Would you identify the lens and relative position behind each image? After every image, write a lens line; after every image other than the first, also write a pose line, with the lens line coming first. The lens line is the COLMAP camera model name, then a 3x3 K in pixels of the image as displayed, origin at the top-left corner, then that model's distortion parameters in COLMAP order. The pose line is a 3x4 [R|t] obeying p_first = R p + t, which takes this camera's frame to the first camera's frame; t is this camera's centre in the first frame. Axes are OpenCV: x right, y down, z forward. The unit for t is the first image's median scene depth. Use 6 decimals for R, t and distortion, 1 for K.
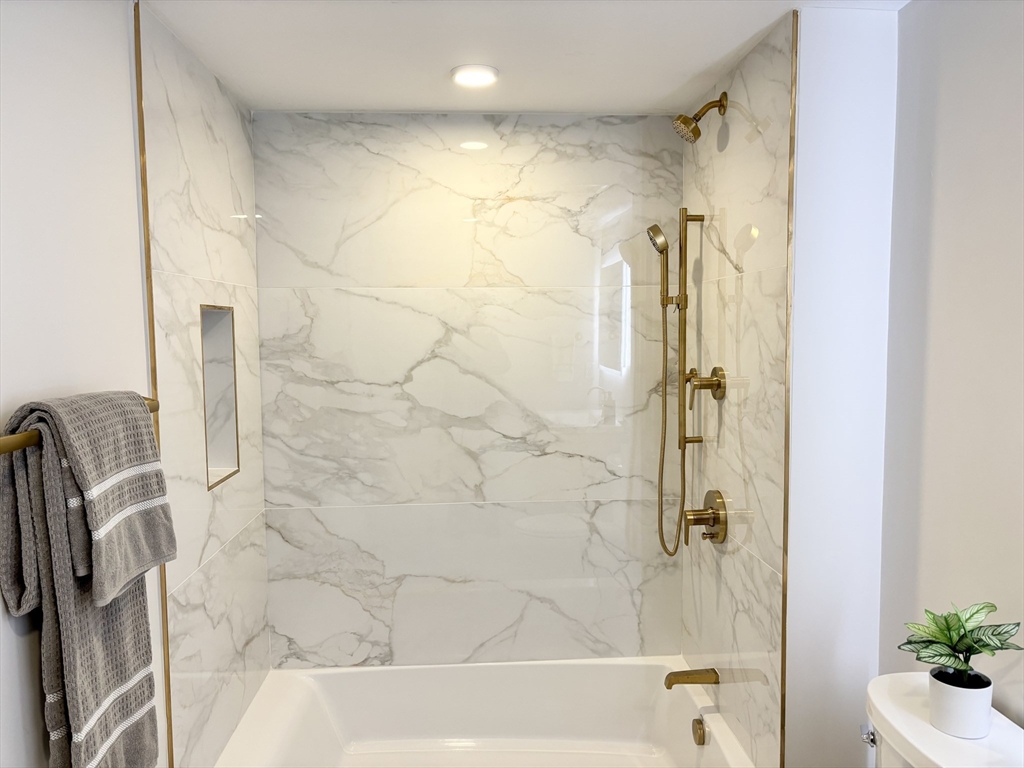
lens RADIAL K [[773.4, 0, 512.8], [0, 773.4, 396.5], [0, 0, 1]] dist [0.031728, -0.002808]
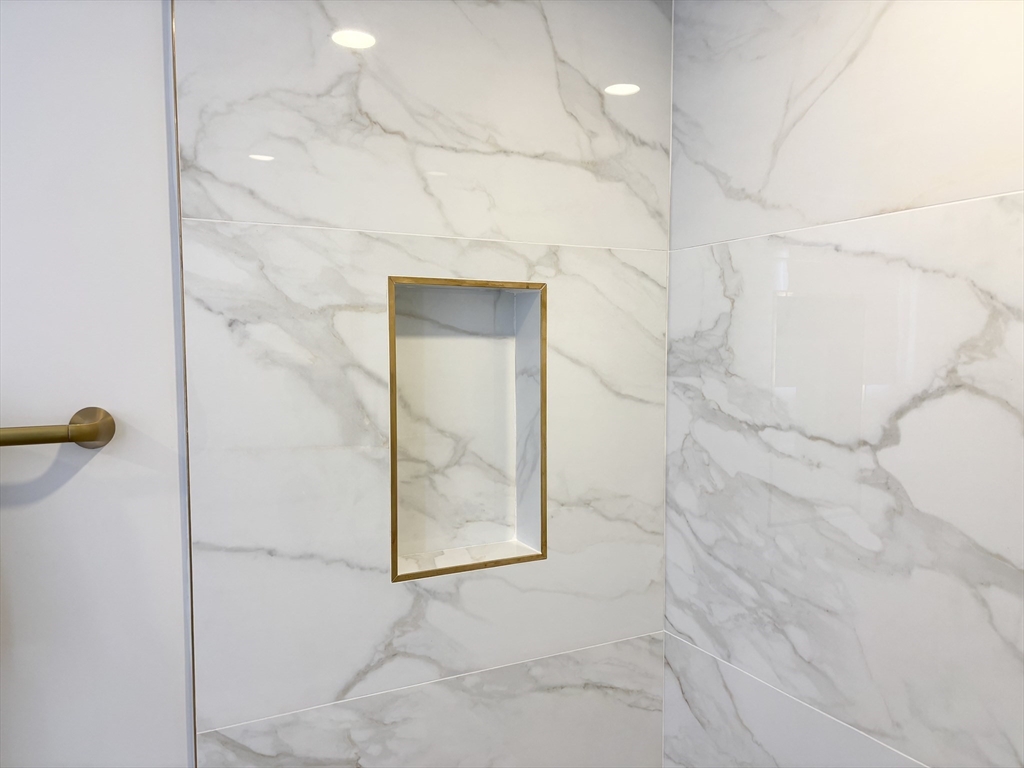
lens RADIAL K [[773.4, 0, 512.8], [0, 773.4, 396.5], [0, 0, 1]] dist [0.031728, -0.002808]
pose [[0.416909, 0.067331, -0.906451, 0.151780], [-0.084818, 0.995783, 0.034956, -0.041689], [0.904982, 0.062309, 0.420862, 0.648101]]
